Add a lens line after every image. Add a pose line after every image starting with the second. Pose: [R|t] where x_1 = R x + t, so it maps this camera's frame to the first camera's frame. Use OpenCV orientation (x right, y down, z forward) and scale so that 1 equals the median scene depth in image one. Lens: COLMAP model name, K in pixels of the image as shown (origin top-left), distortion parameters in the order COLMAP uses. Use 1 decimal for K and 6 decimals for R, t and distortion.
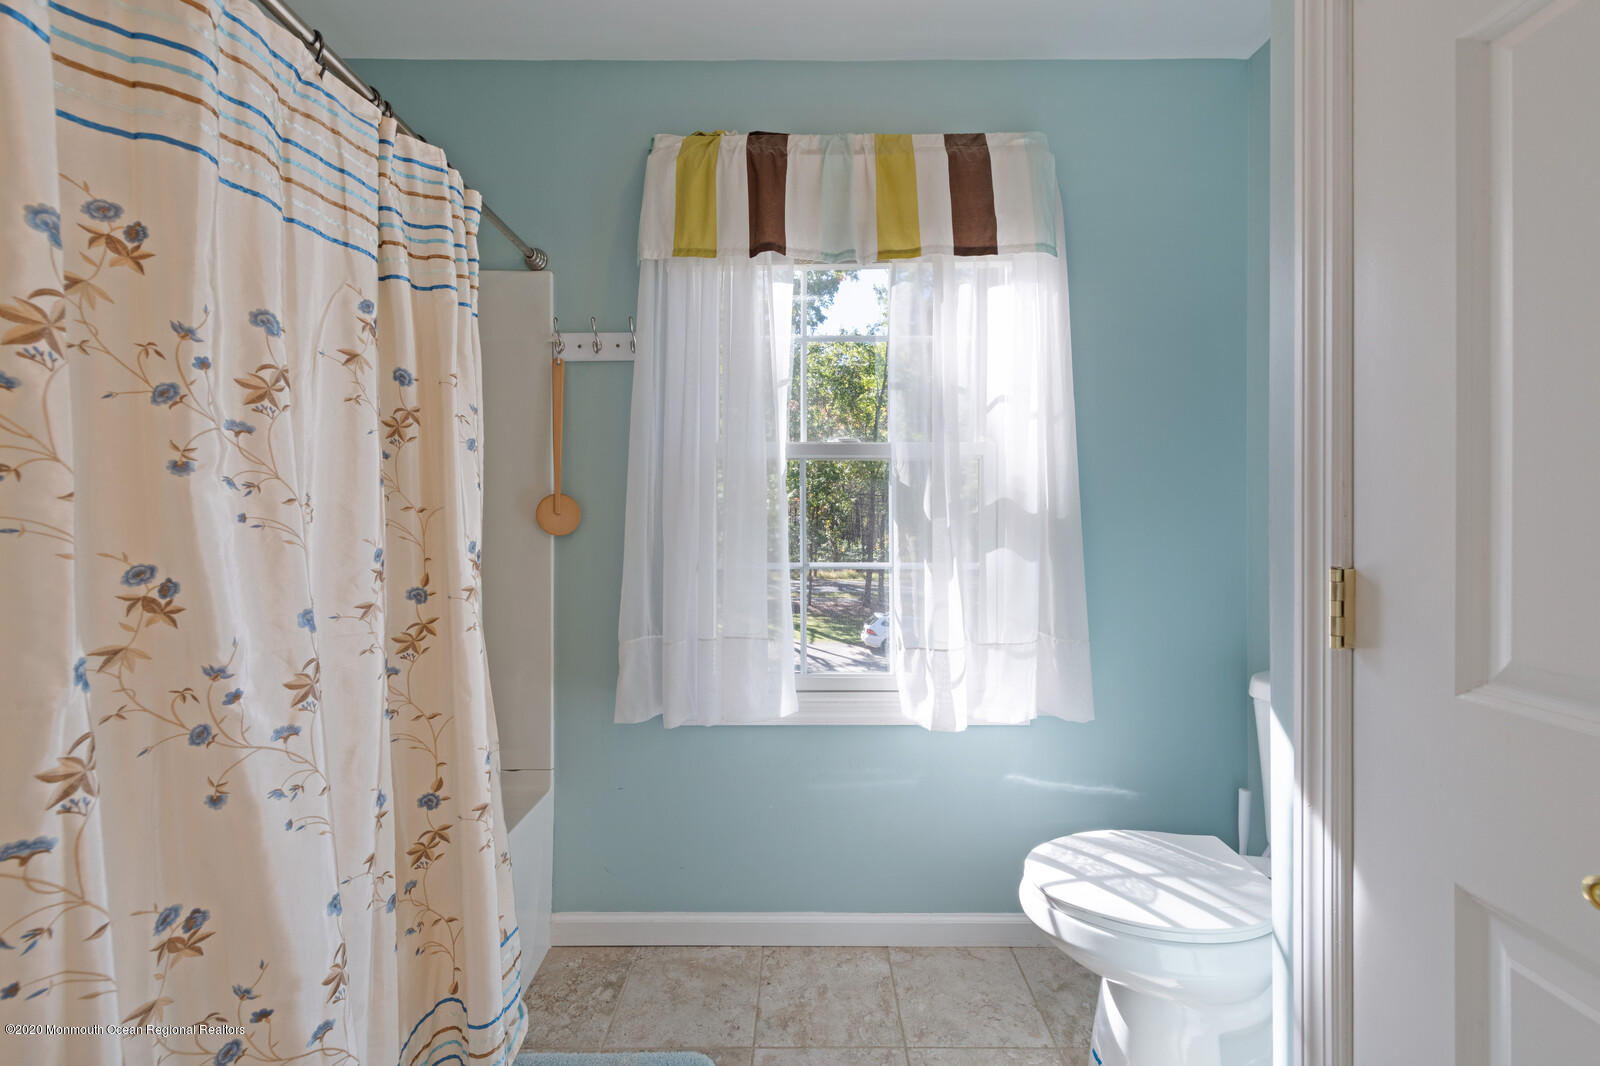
lens RADIAL K [[632.5, 0, 799.9], [0, 632.5, 527.9], [0, 0, 1]] dist [0.012683, -0.002472]
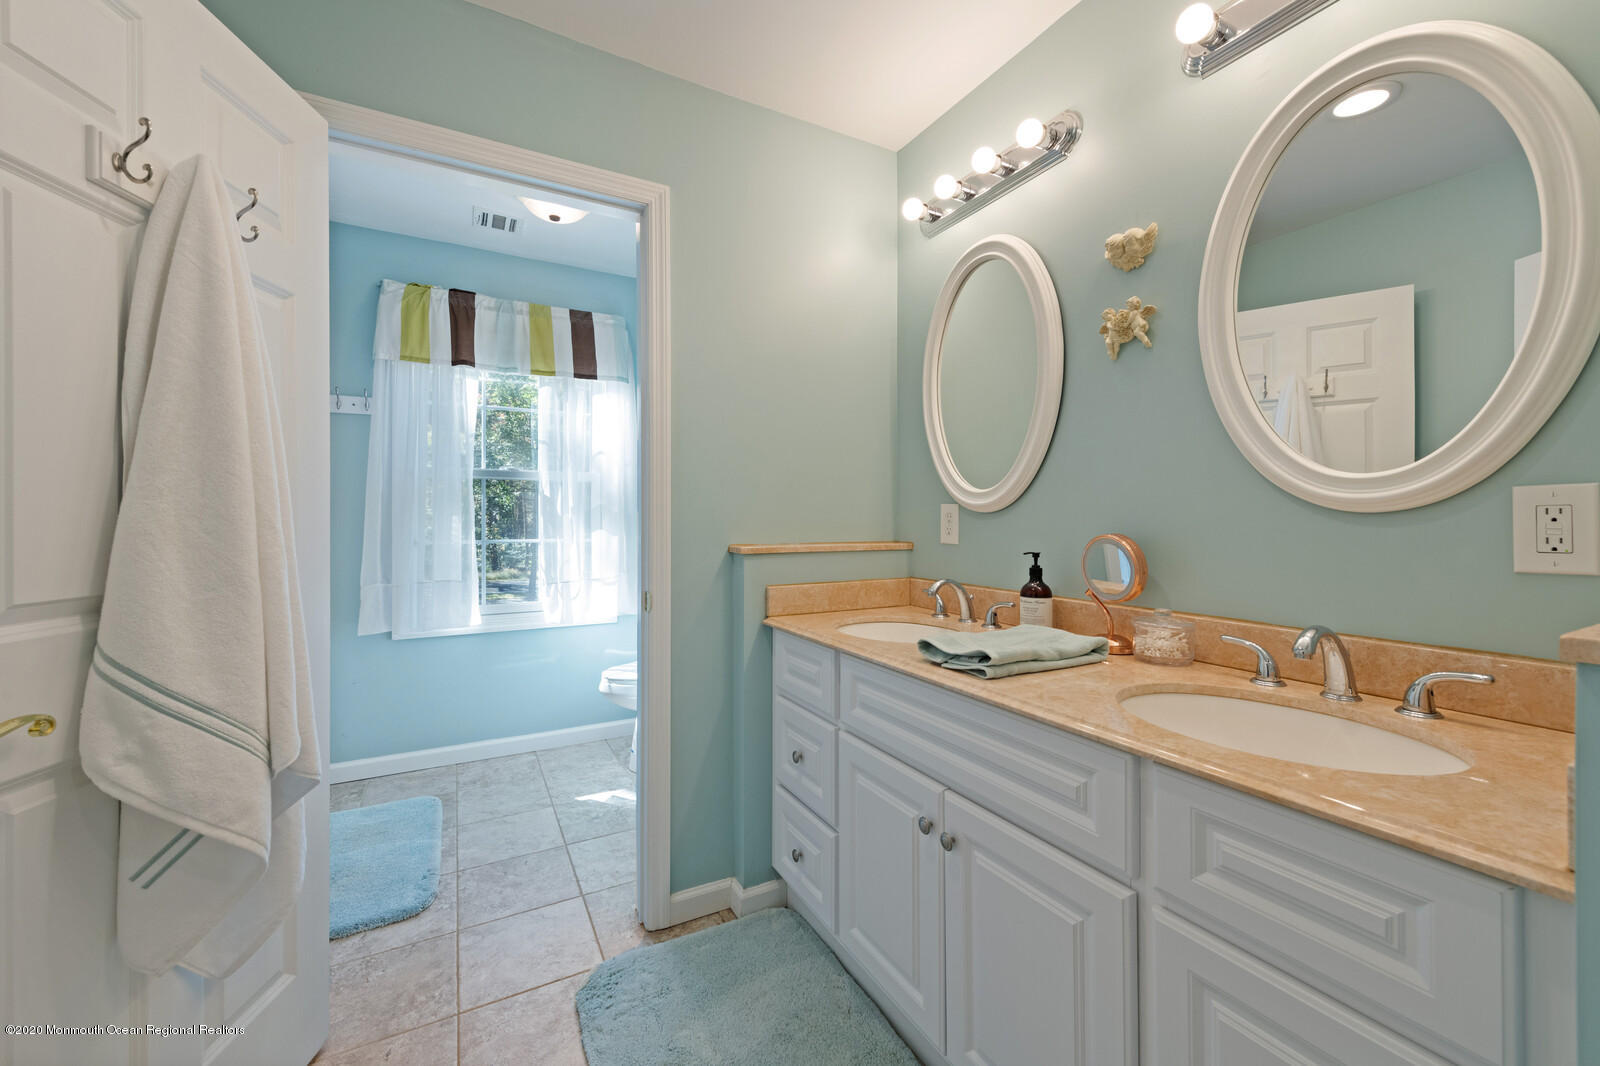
lens RADIAL K [[632.5, 0, 802.3], [0, 632.5, 518.8], [0, 0, 1]] dist [0.012683, -0.002472]
pose [[0.873602, 0.003330, 0.486630, -0.083026], [0.000809, 0.999965, -0.008296, 0.014276], [-0.486641, 0.007641, 0.873569, -0.983968]]
